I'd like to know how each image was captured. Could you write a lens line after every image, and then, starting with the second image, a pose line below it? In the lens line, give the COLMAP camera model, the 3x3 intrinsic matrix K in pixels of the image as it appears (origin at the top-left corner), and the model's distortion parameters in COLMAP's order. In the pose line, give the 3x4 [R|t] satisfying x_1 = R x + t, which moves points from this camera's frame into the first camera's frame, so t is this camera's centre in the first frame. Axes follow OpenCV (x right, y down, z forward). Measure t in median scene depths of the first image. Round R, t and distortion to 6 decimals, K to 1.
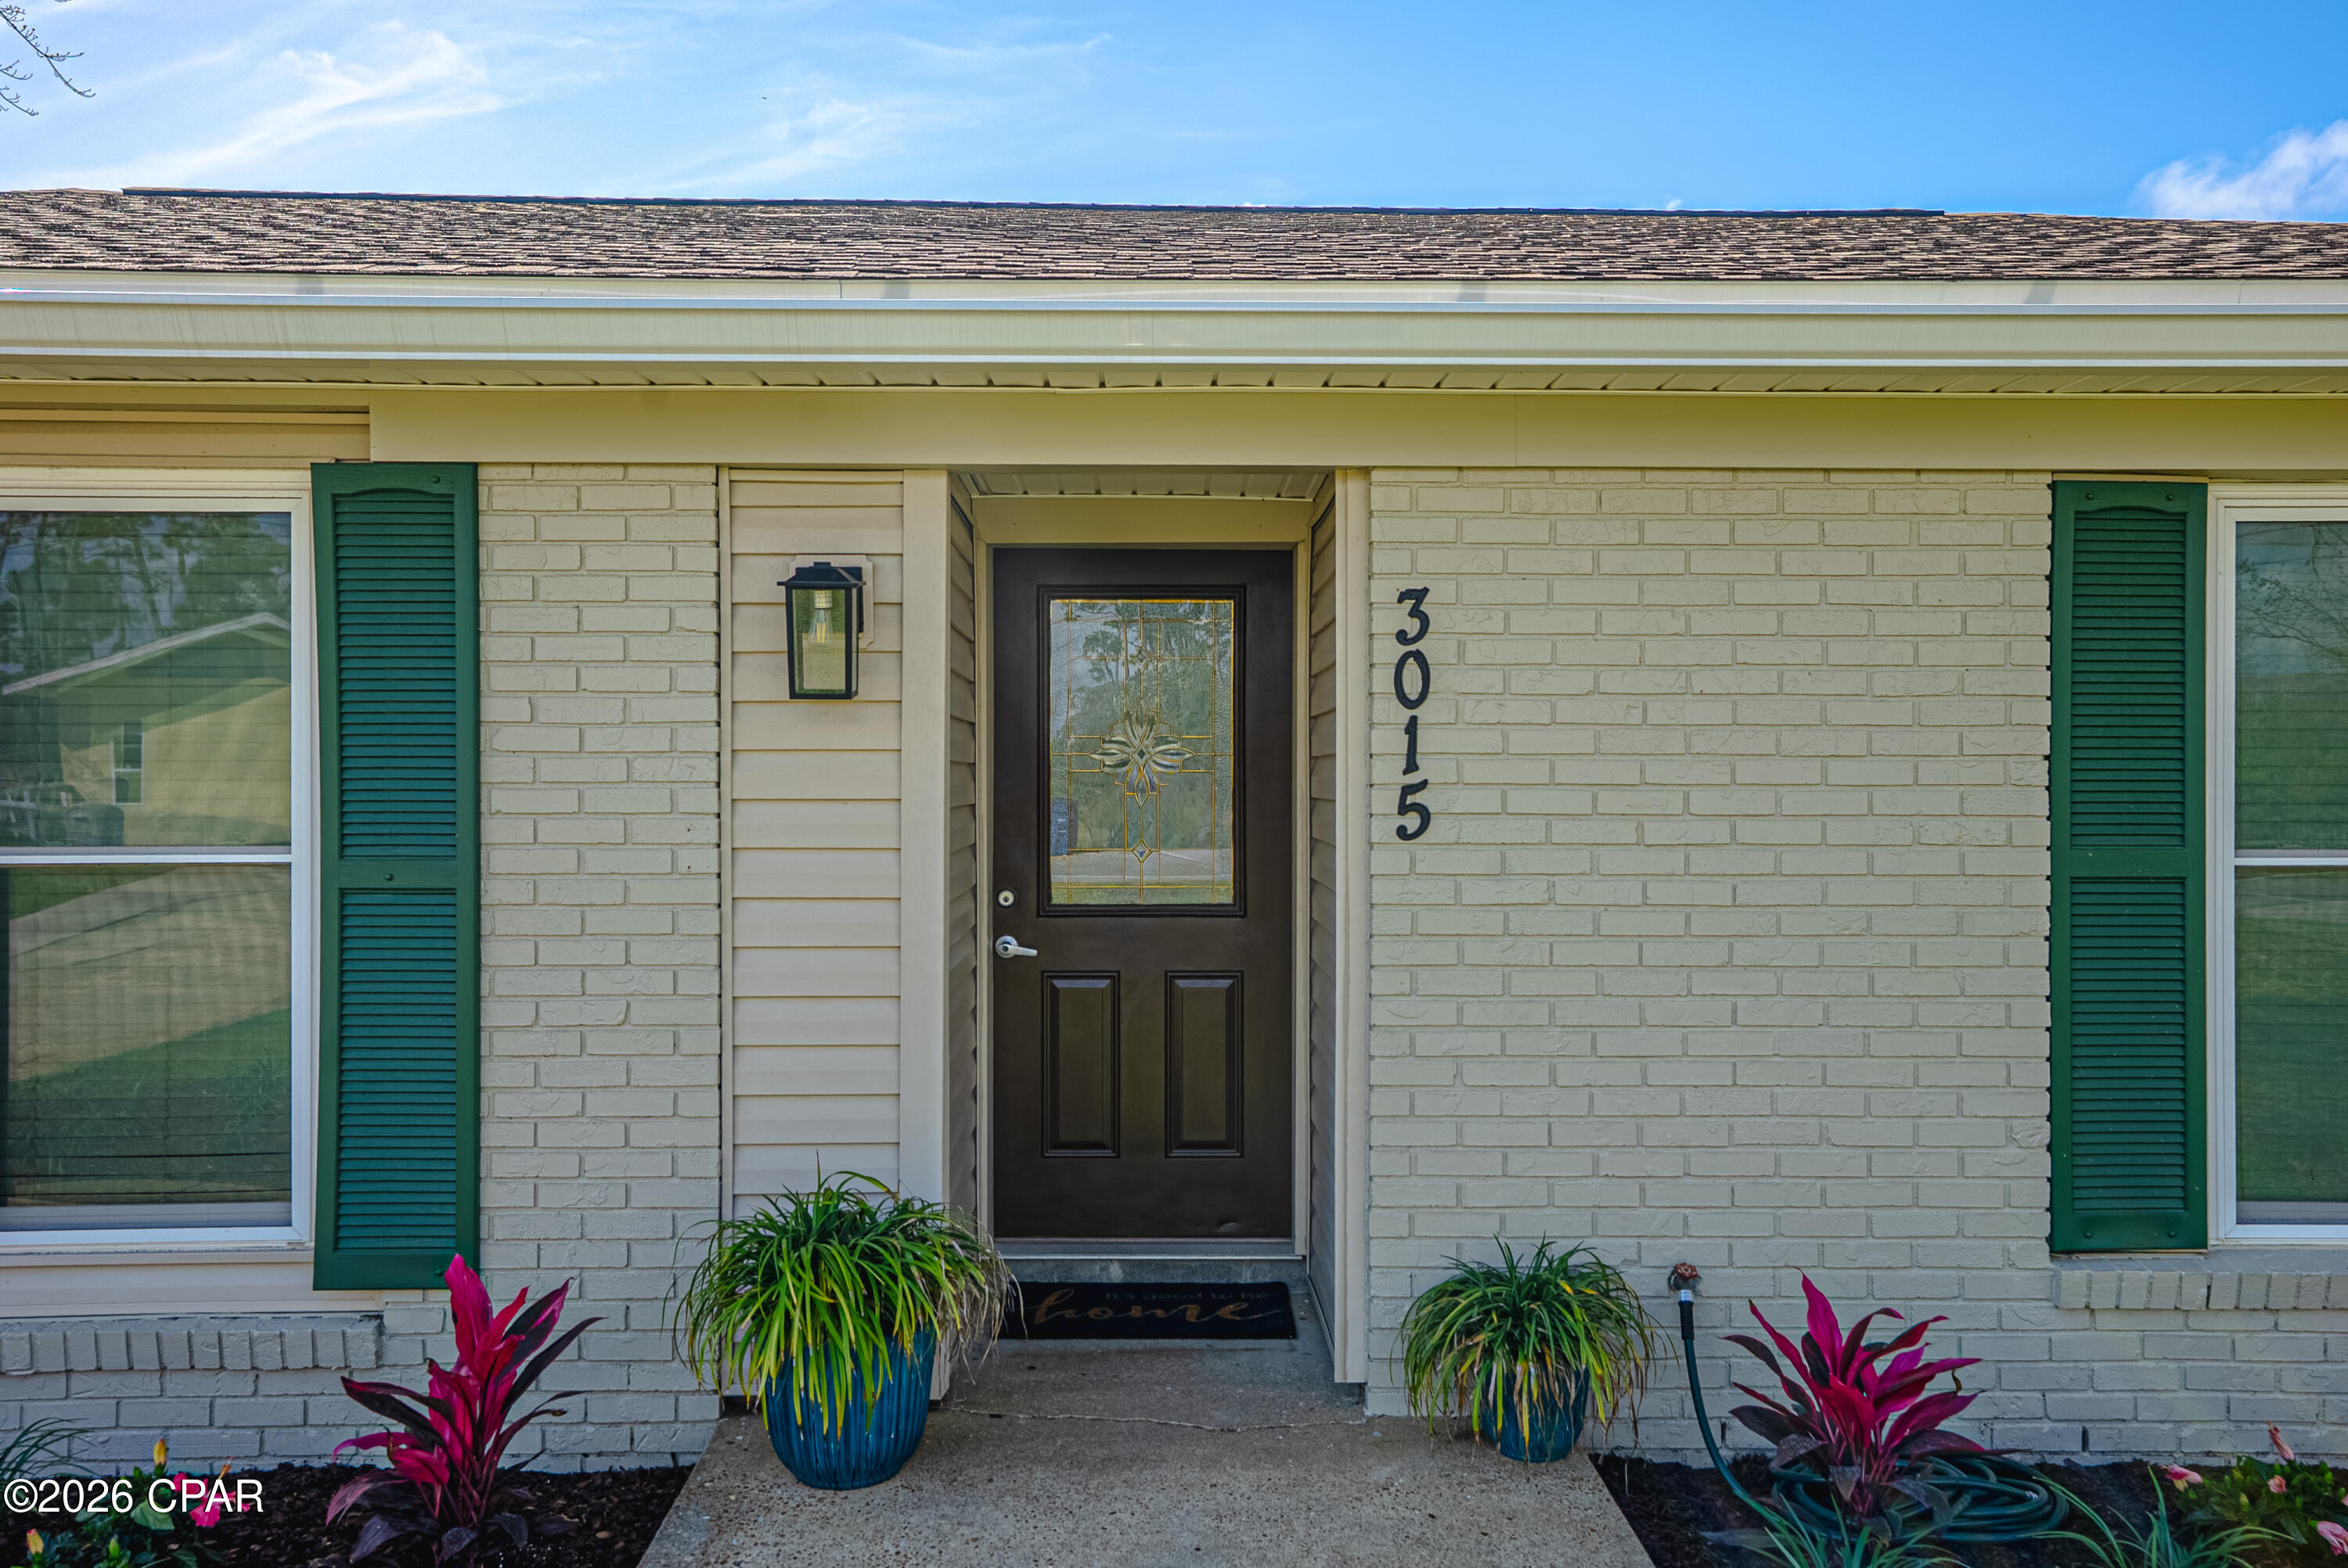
lens RADIAL K [[1876.2, 0, 1175.7], [0, 1876.2, 794.2], [0, 0, 1]] dist [0.046568, 0.002374]
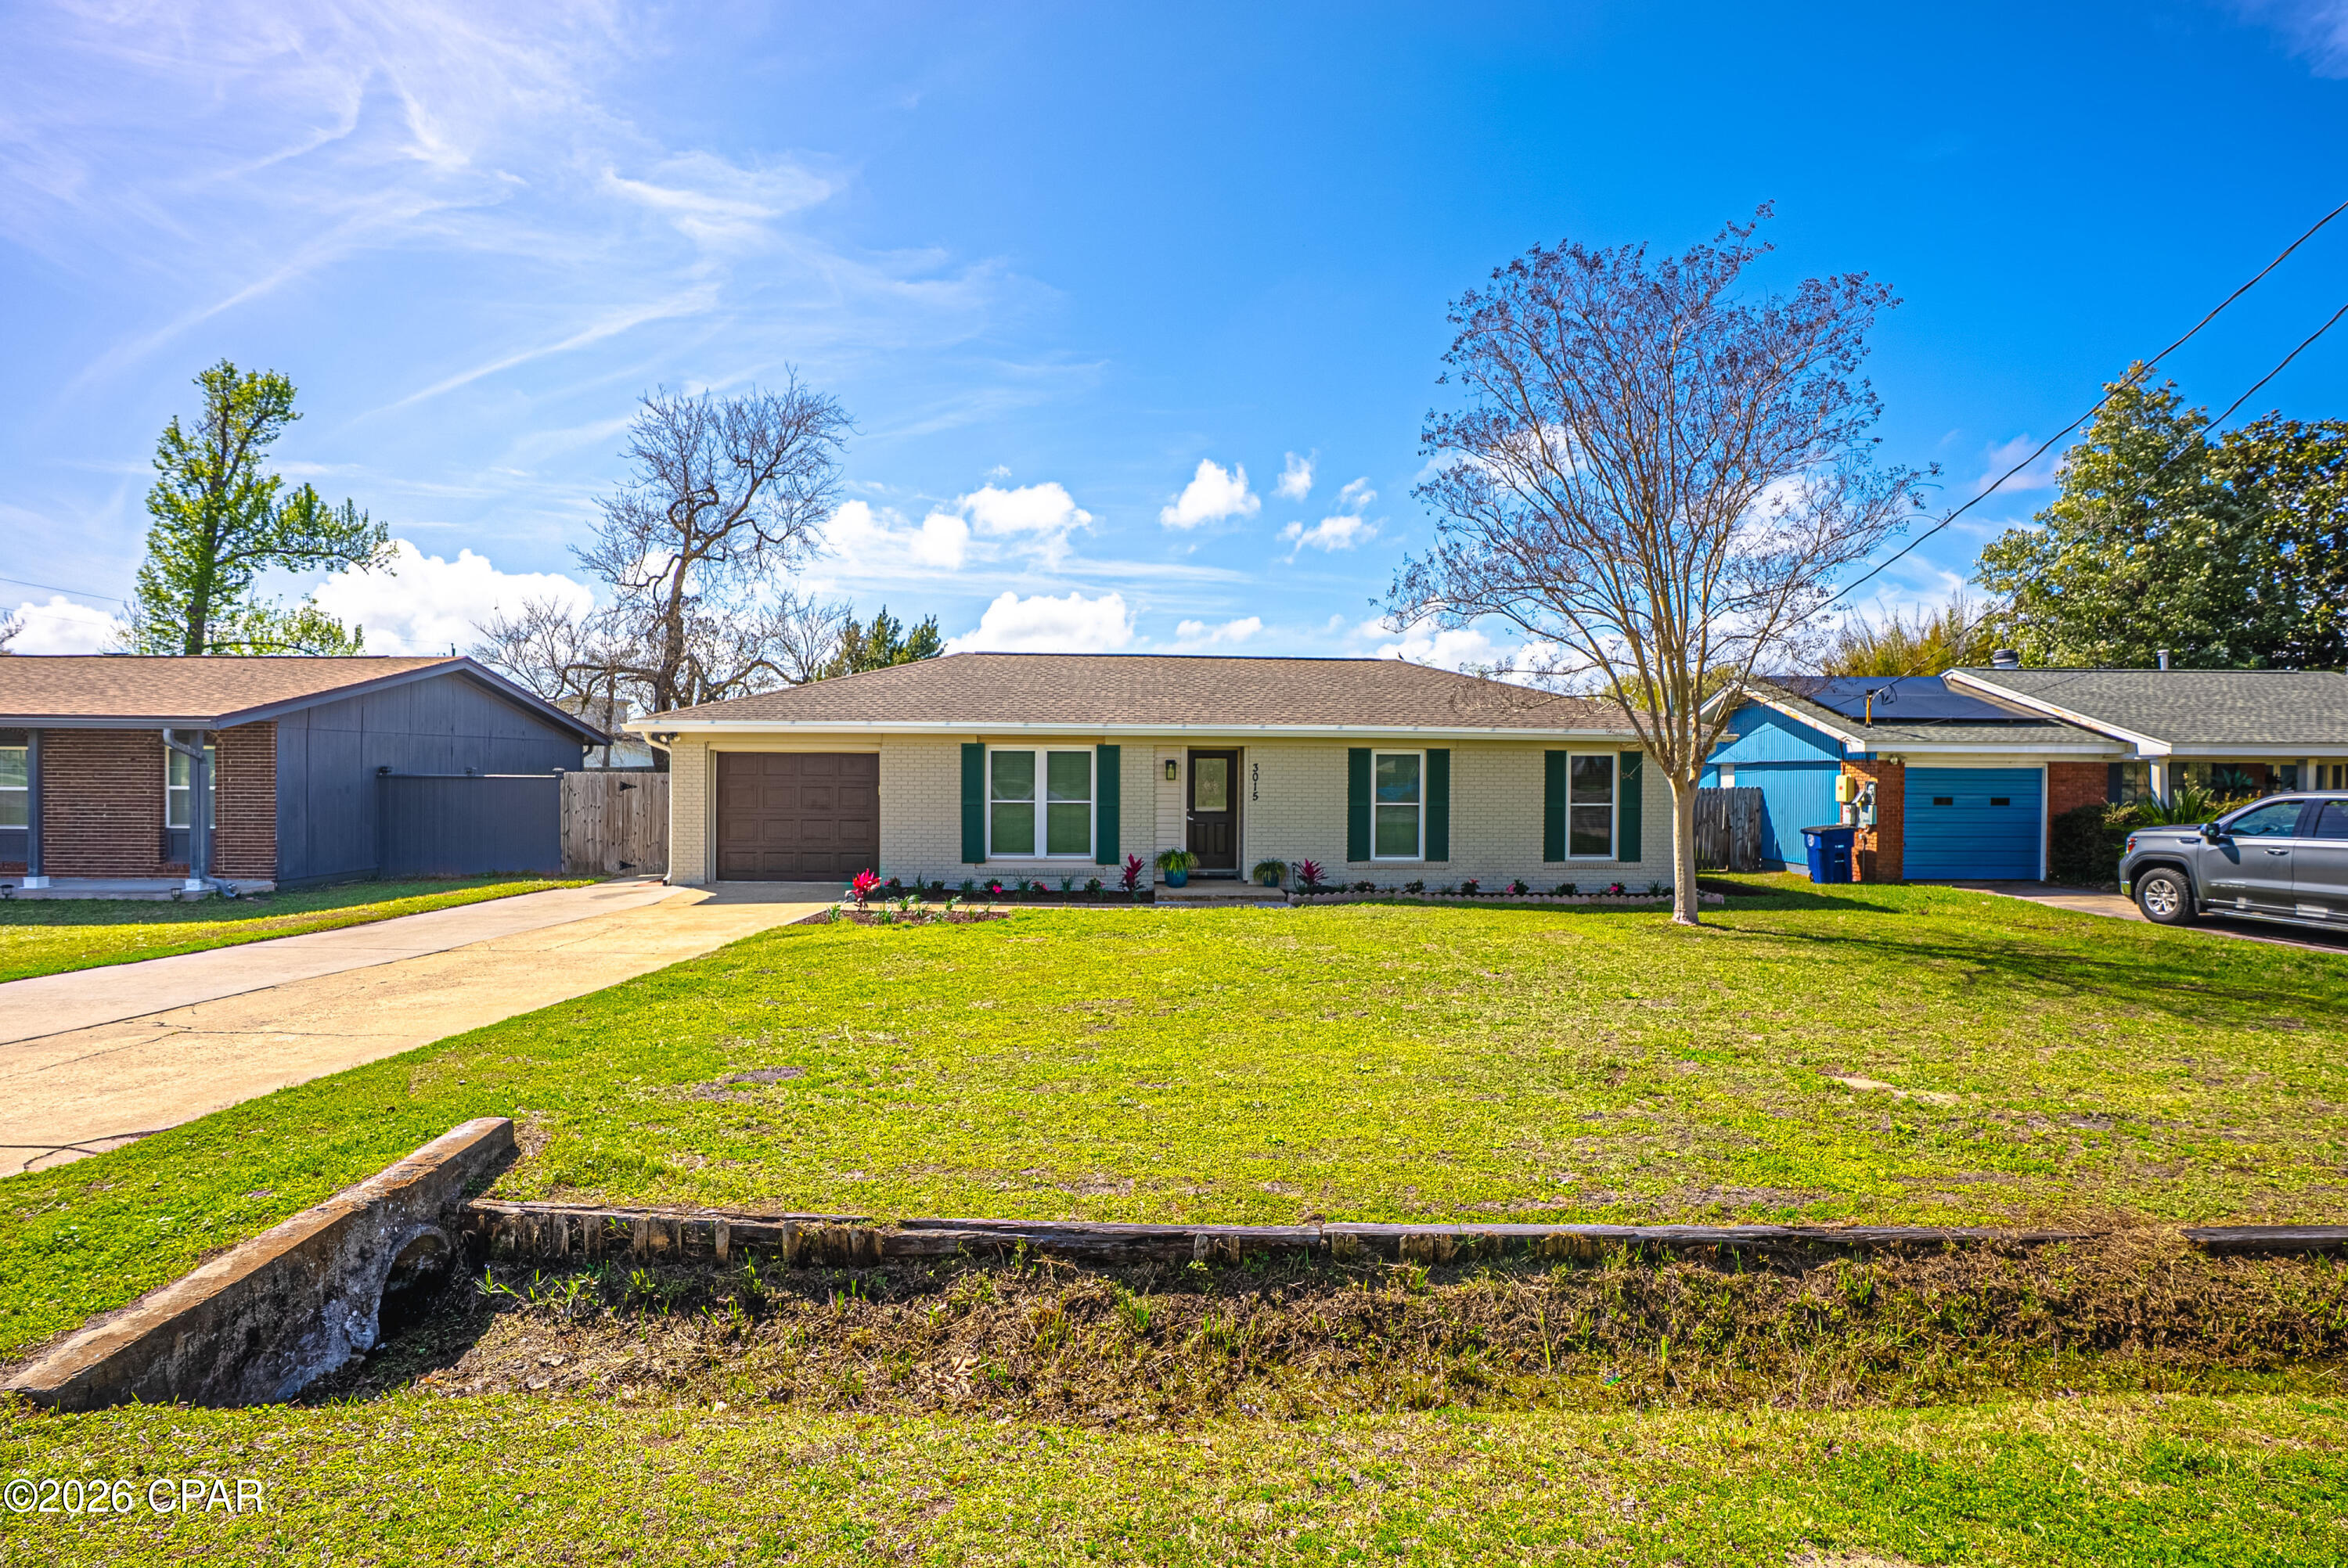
lens RADIAL K [[1087.2, 0, 1167.4], [0, 1087.2, 783.6], [0, 0, 1]] dist [-0.069516, 0.025914]
pose [[0.999606, 0.006149, 0.027403, -0.301873], [-0.006442, 0.999923, 0.010601, -0.076162], [-0.027335, -0.010774, 0.999568, -2.931989]]
